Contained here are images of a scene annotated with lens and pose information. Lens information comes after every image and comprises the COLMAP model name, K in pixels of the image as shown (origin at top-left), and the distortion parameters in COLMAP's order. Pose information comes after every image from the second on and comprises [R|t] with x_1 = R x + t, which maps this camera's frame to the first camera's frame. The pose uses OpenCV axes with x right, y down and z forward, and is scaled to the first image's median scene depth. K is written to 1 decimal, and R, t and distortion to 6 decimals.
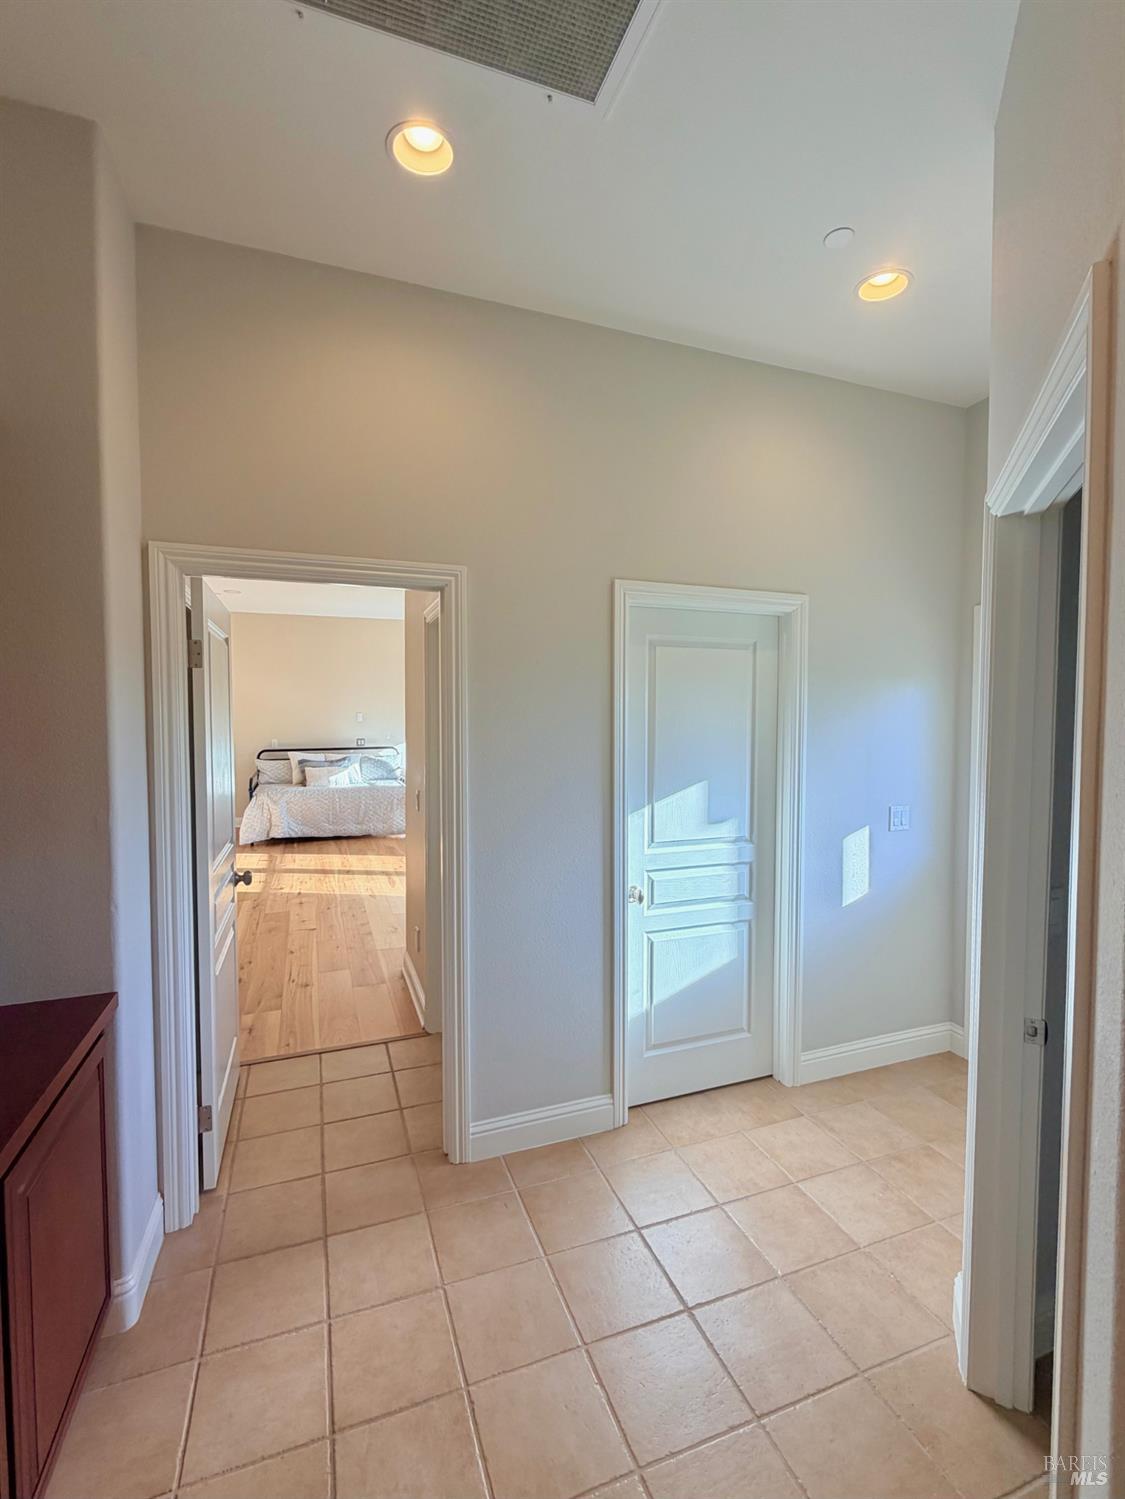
lens RADIAL K [[667.8, 0, 558.0], [0, 667.8, 742.8], [0, 0, 1]] dist [-0.002351, -0.000061]
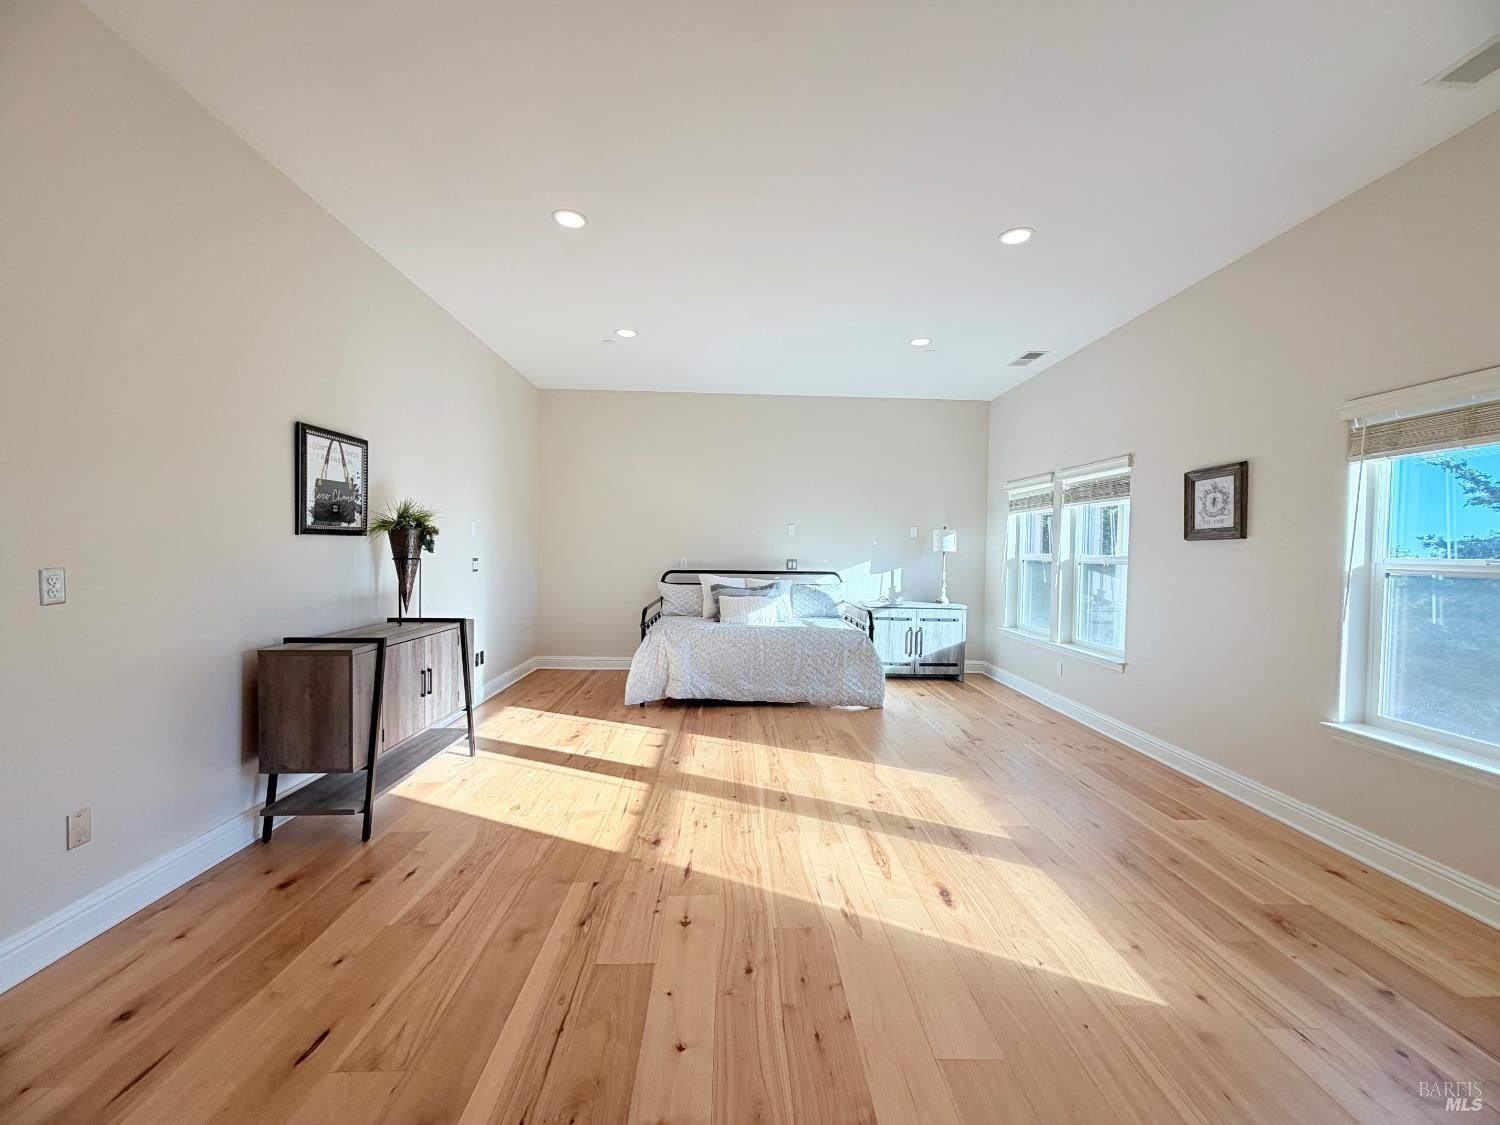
lens RADIAL K [[596.5, 0, 748.9], [0, 596.5, 565.8], [0, 0, 1]] dist [0.004494, -0.001259]
pose [[0.947141, 0.025613, -0.319794, -0.141989], [-0.032458, 0.999344, -0.016093, 0.013781], [0.319171, 0.025622, 0.947351, 0.395789]]
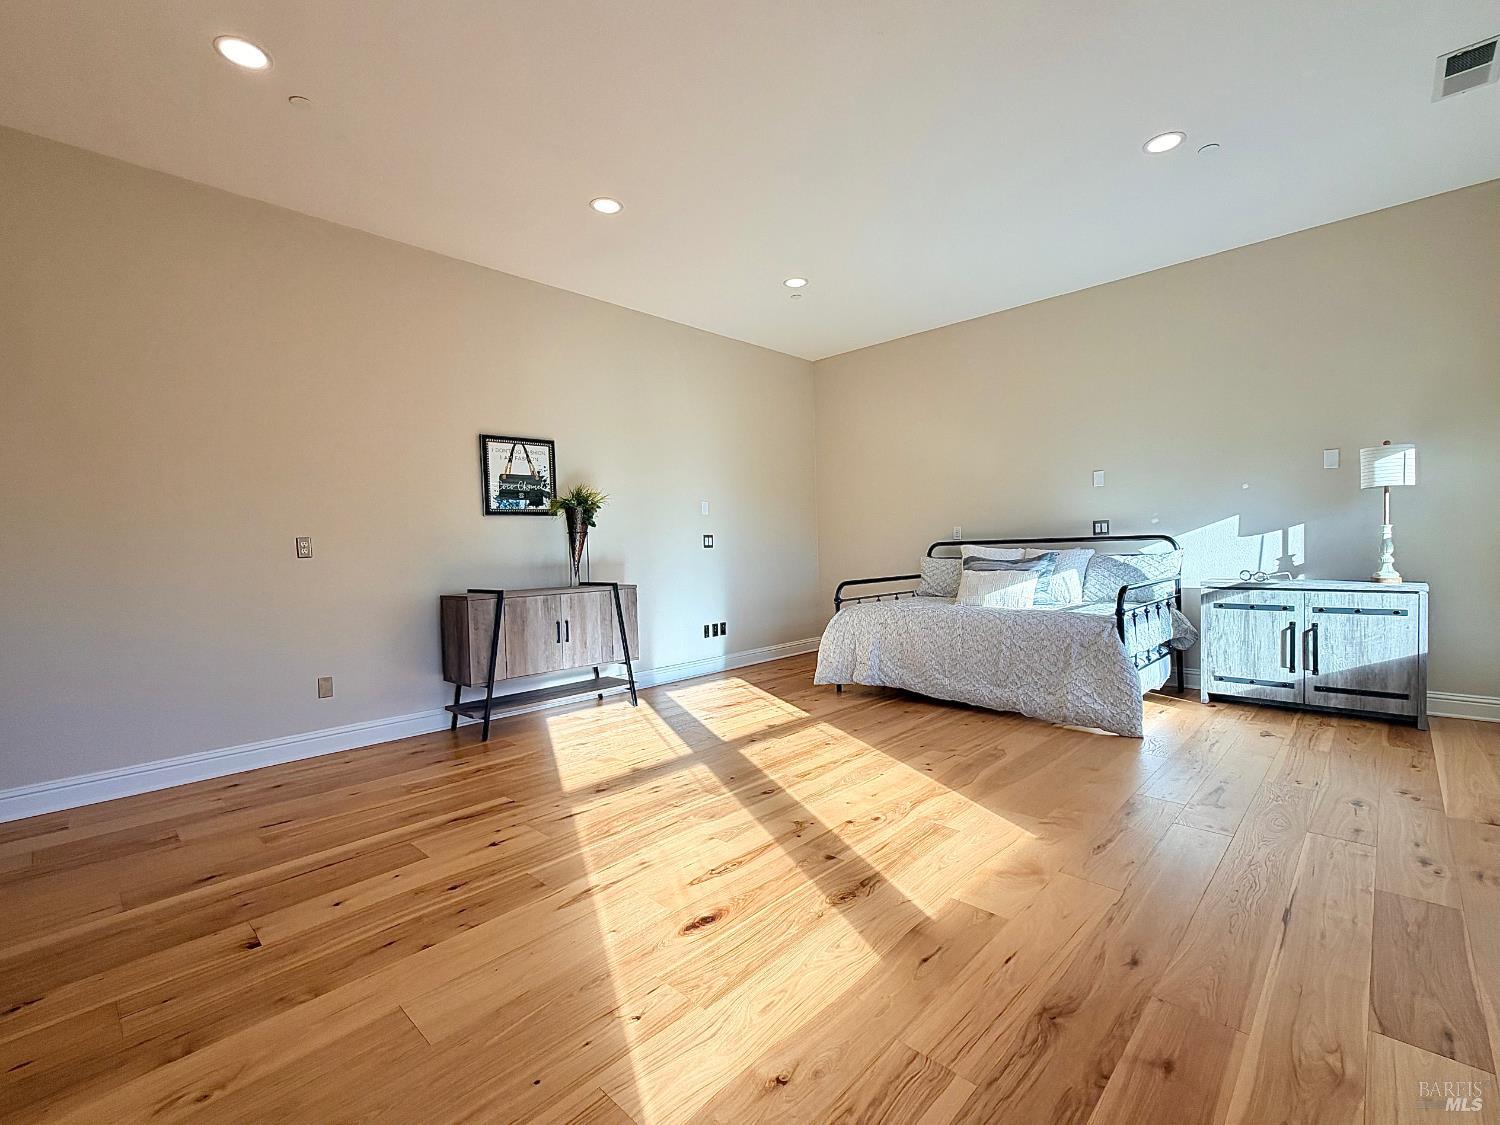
lens RADIAL K [[668.3, 0, 746.9], [0, 668.3, 564.5], [0, 0, 1]] dist [-0.002351, -0.000061]
pose [[0.437398, 0.013816, -0.899162, 0.052945], [-0.012483, 0.999879, 0.009291, 0.028566], [0.899182, 0.007160, 0.437517, 0.578332]]
